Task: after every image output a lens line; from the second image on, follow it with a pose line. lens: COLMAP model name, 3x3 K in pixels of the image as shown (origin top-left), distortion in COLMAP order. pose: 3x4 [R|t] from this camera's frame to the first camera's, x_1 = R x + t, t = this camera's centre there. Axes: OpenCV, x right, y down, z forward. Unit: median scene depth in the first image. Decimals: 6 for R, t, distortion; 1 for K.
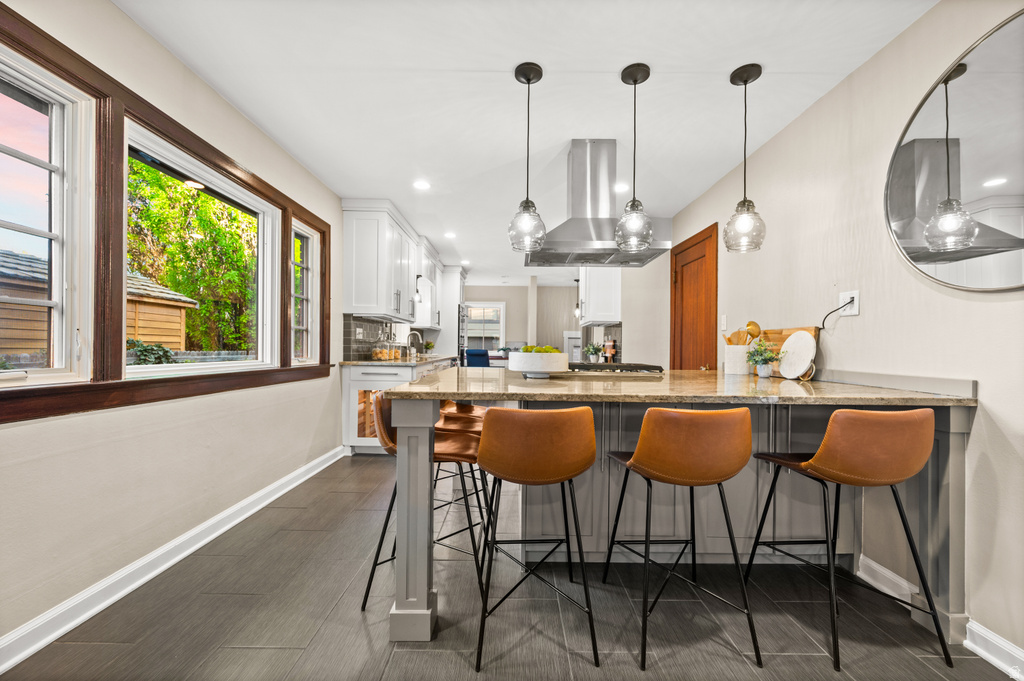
lens RADIAL K [[411.7, 0, 506.9], [0, 411.7, 346.2], [0, 0, 1]] dist [-0.000517, -0.000818]
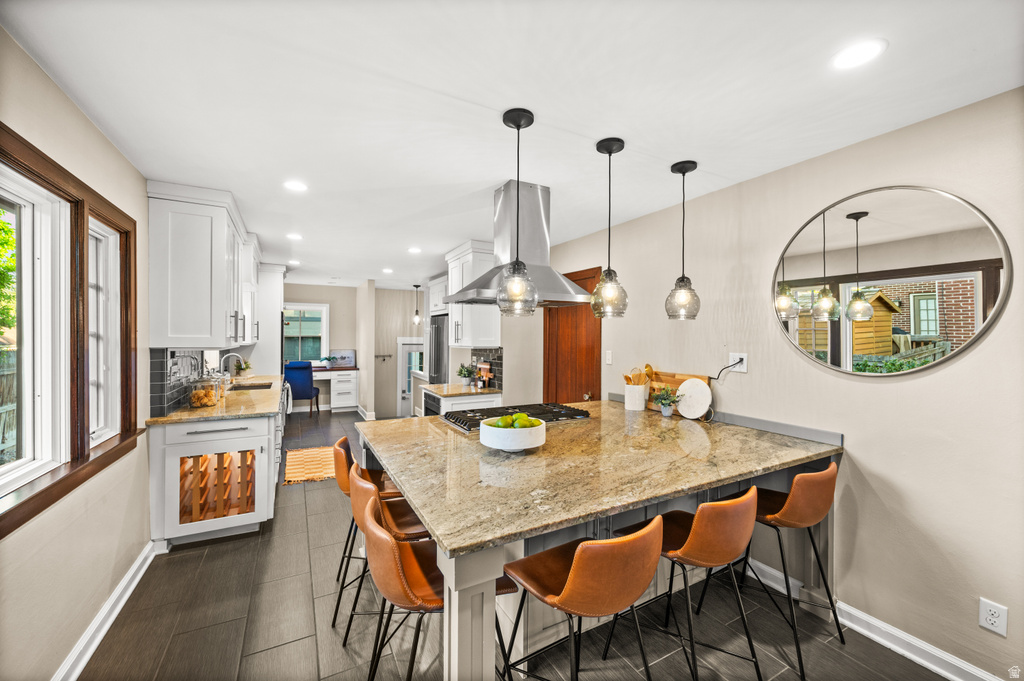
lens RADIAL K [[411.7, 0, 513.4], [0, 411.7, 337.8], [0, 0, 1]] dist [-0.000517, -0.000818]
pose [[0.874070, -0.010245, 0.485691, -0.300594], [0.005674, 0.999925, 0.010880, -0.149824], [-0.485766, -0.006754, 0.874063, 0.167958]]
